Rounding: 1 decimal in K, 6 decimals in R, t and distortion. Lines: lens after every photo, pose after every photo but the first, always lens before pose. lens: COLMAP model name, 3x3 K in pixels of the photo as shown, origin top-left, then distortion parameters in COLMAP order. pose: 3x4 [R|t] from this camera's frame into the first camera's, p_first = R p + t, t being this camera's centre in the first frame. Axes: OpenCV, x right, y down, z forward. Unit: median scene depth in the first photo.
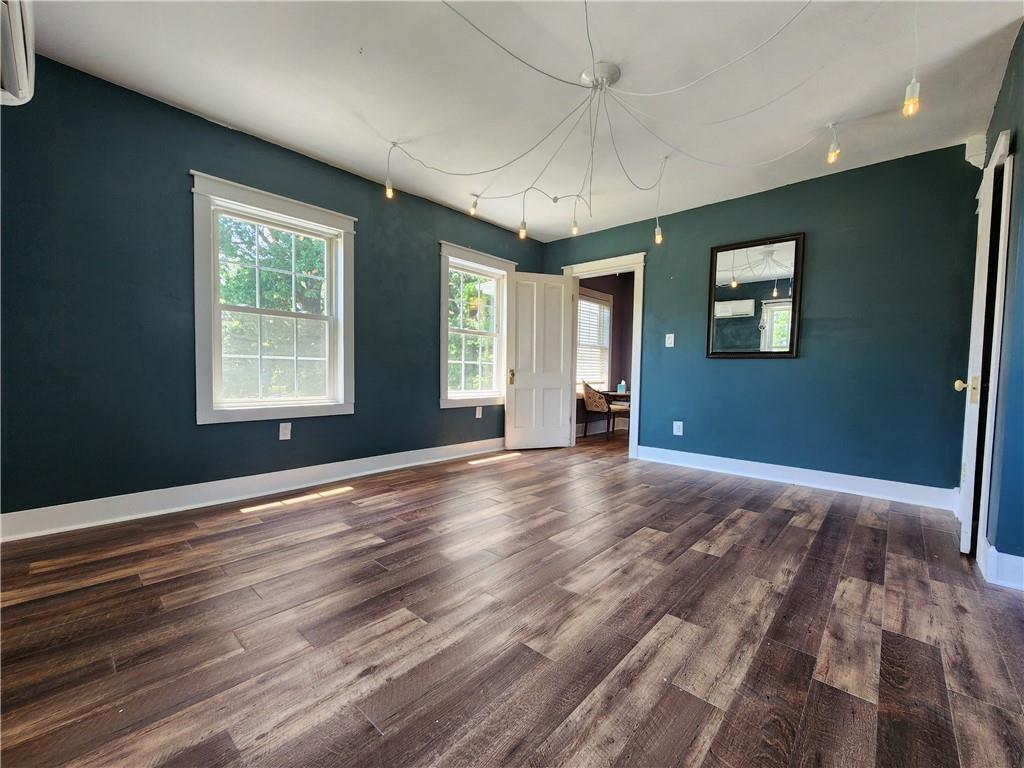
lens RADIAL K [[419.3, 0, 514.4], [0, 419.3, 386.5], [0, 0, 1]] dist [0.007531, -0.000024]
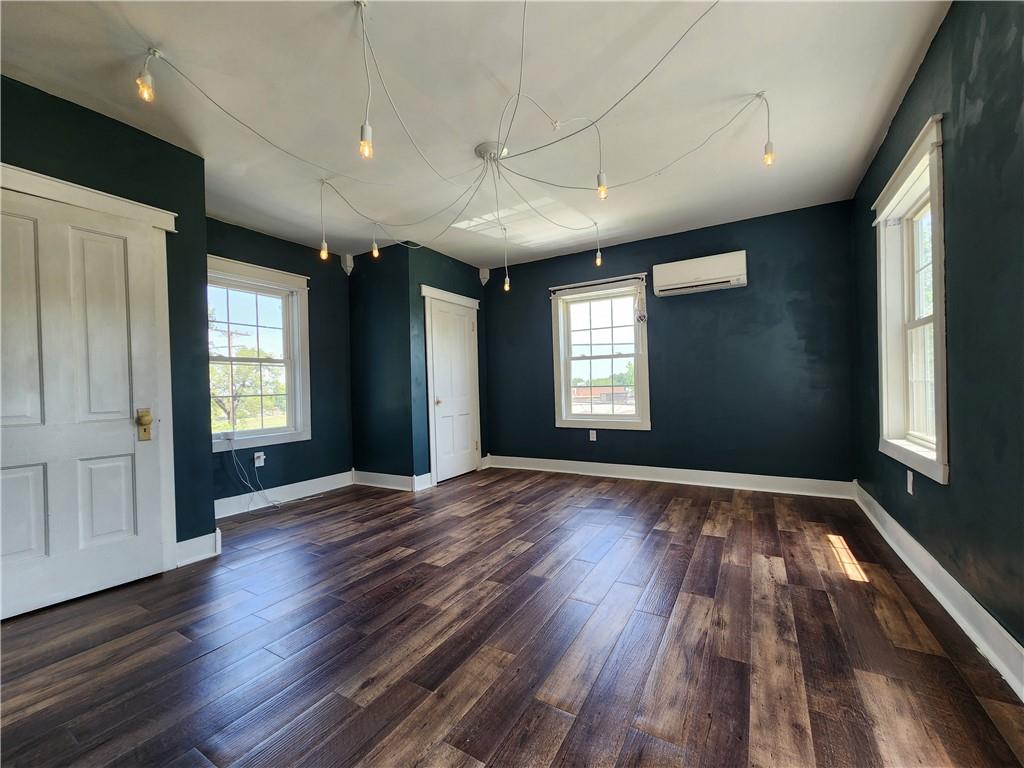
lens RADIAL K [[419.3, 0, 516.0], [0, 419.3, 387.8], [0, 0, 1]] dist [0.007531, -0.000024]
pose [[-0.976612, 0.006336, -0.214916, 0.431433], [-0.000431, 0.999506, 0.031427, -0.125065], [0.215009, 0.030785, -0.976127, 2.406316]]
